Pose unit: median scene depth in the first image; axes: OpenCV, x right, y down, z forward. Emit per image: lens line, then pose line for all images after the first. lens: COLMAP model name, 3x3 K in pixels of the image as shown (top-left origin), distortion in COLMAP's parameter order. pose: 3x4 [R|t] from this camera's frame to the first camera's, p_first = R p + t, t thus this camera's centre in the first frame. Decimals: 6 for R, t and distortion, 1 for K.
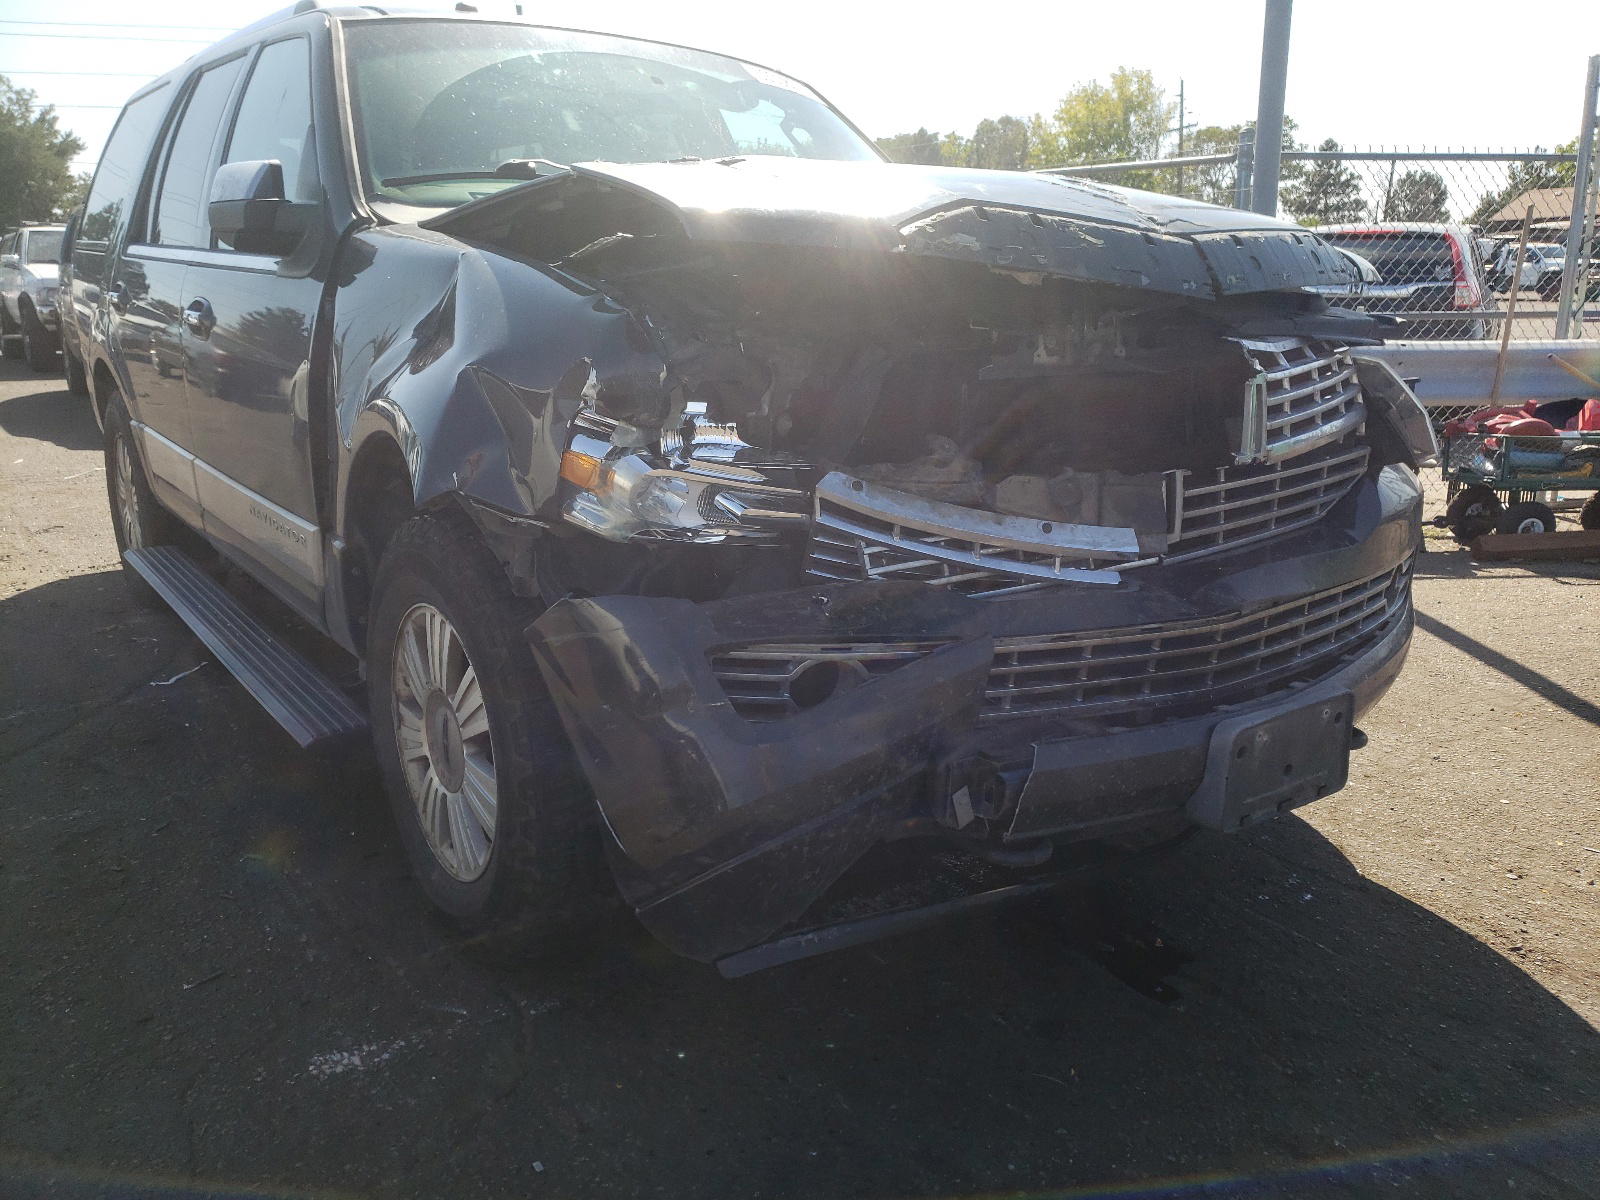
lens RADIAL K [[1217.8, 0, 799.2], [0, 1217.8, 592.5], [0, 0, 1]] dist [0.097111, -0.095127]
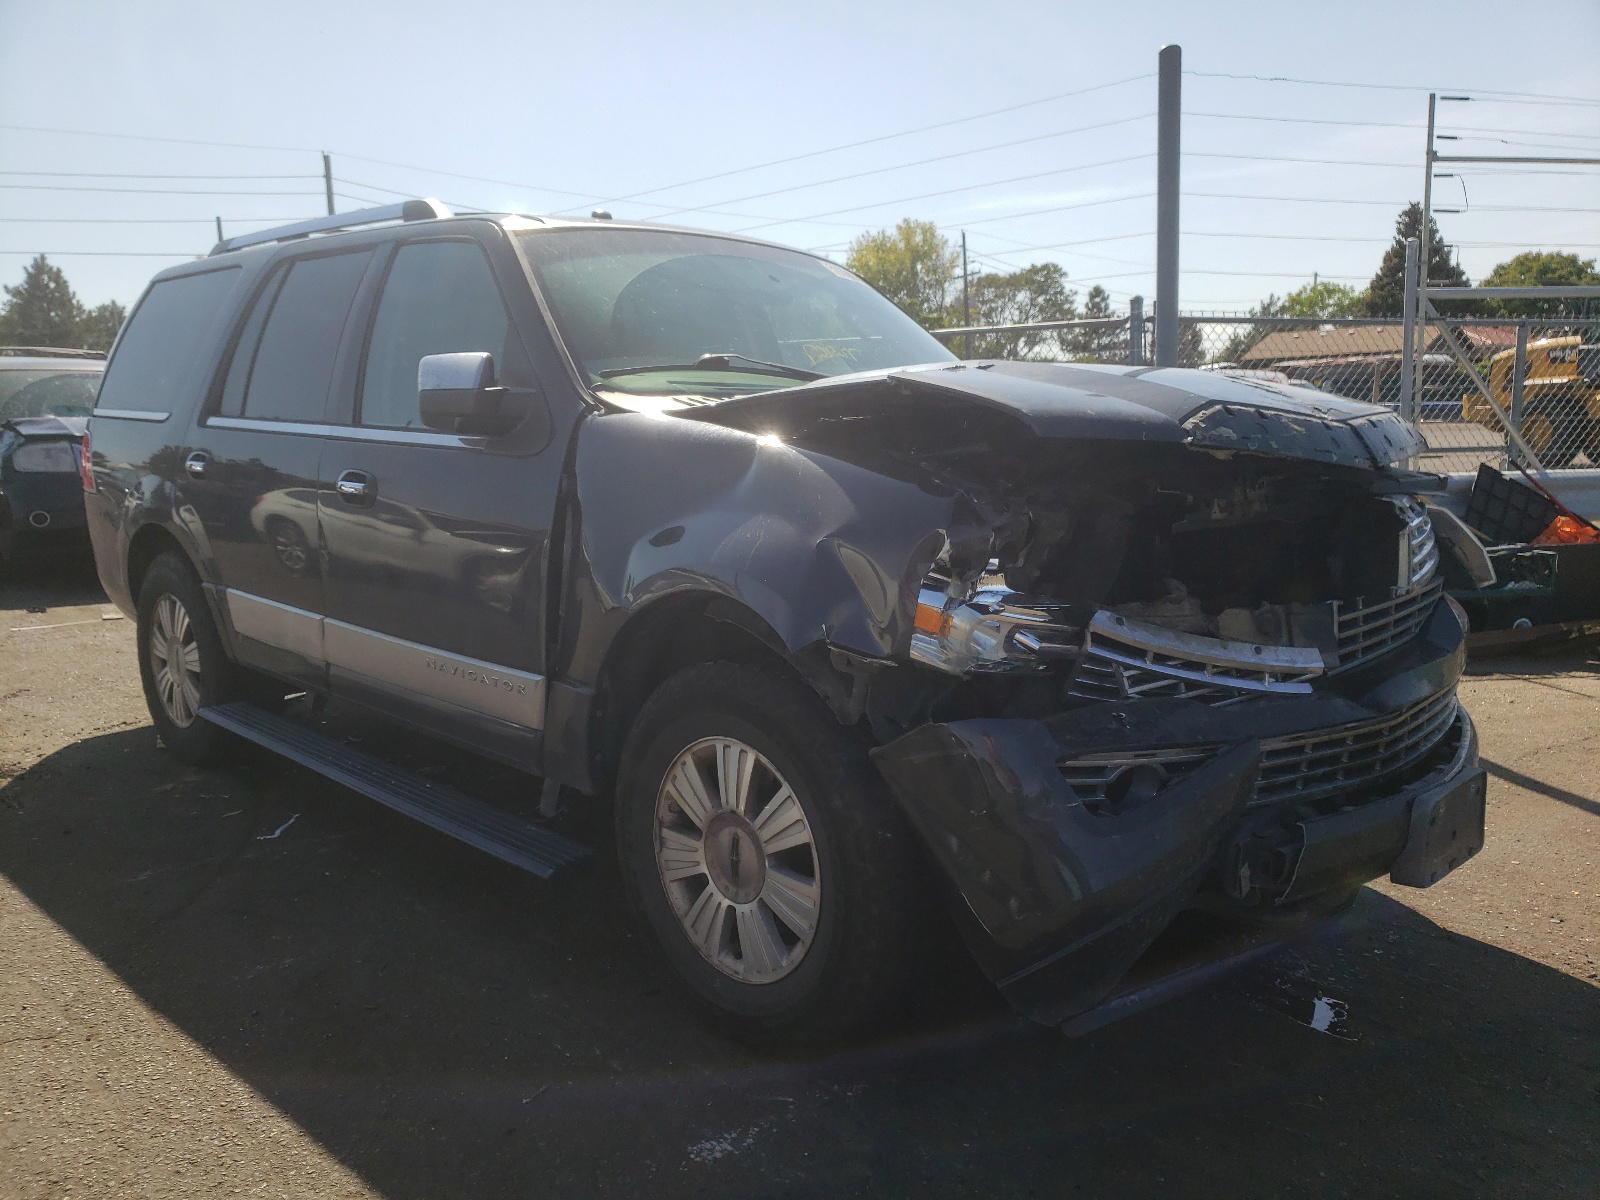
lens RADIAL K [[1217.8, 0, 799.2], [0, 1217.8, 592.5], [0, 0, 1]] dist [0.097111, -0.095127]
pose [[0.987162, -0.032073, 0.156471, -0.445796], [0.047954, 0.993951, -0.098800, -0.009255], [-0.152356, 0.105035, 0.982729, -0.166104]]
